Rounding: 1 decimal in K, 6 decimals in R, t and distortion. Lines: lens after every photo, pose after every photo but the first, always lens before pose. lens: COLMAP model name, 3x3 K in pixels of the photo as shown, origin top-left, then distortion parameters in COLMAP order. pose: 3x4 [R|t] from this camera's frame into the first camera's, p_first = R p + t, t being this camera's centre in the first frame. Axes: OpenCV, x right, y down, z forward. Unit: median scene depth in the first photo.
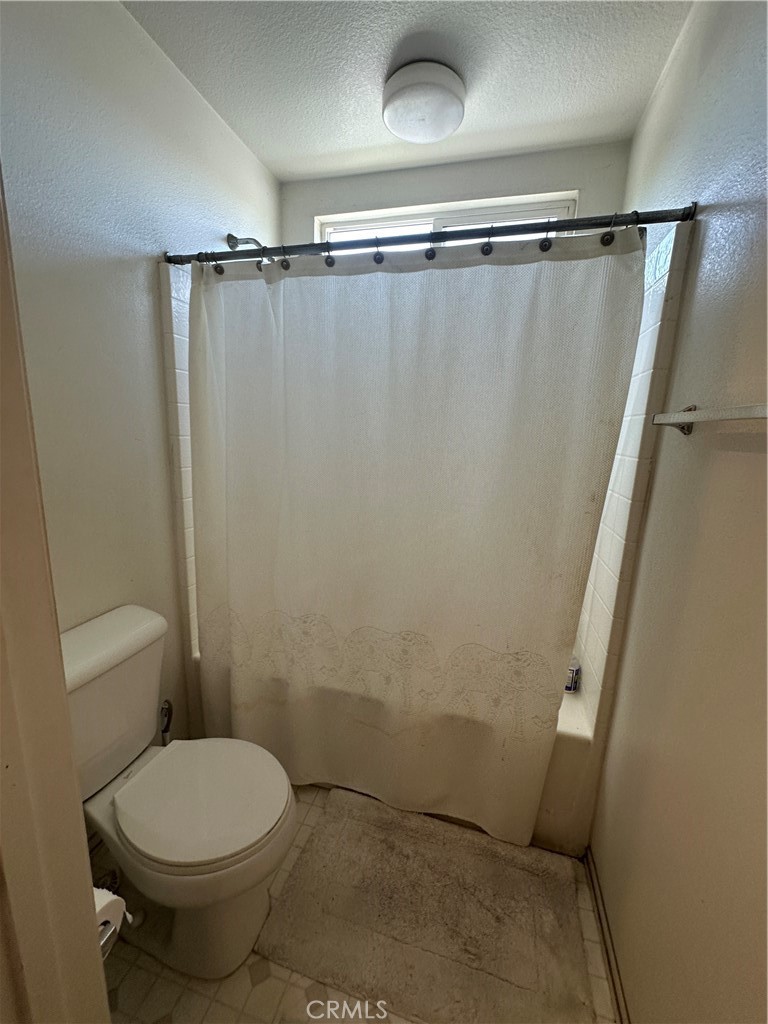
lens RADIAL K [[406.9, 0, 383.0], [0, 406.9, 510.7], [0, 0, 1]] dist [-0.002829, 0.000738]
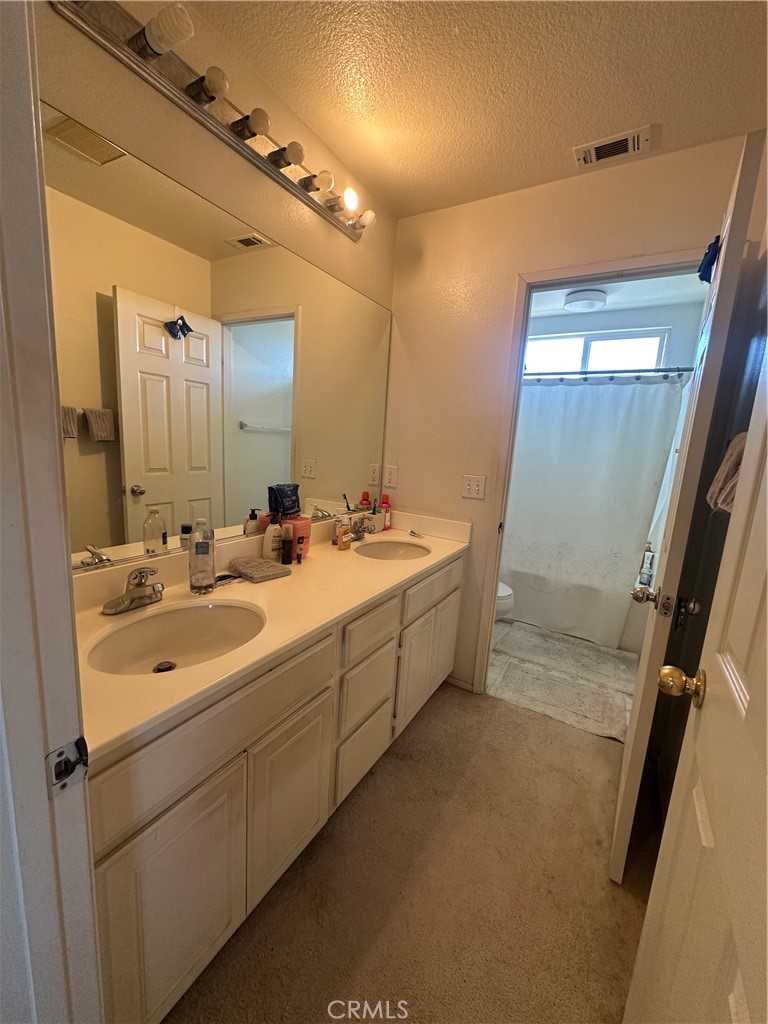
lens RADIAL K [[406.9, 0, 386.6], [0, 406.9, 512.1], [0, 0, 1]] dist [-0.002829, 0.000738]
pose [[0.964120, 0.070821, -0.255845, -0.297735], [-0.081535, 0.996173, -0.031501, 0.276313], [0.252635, 0.051231, 0.966204, -1.352668]]
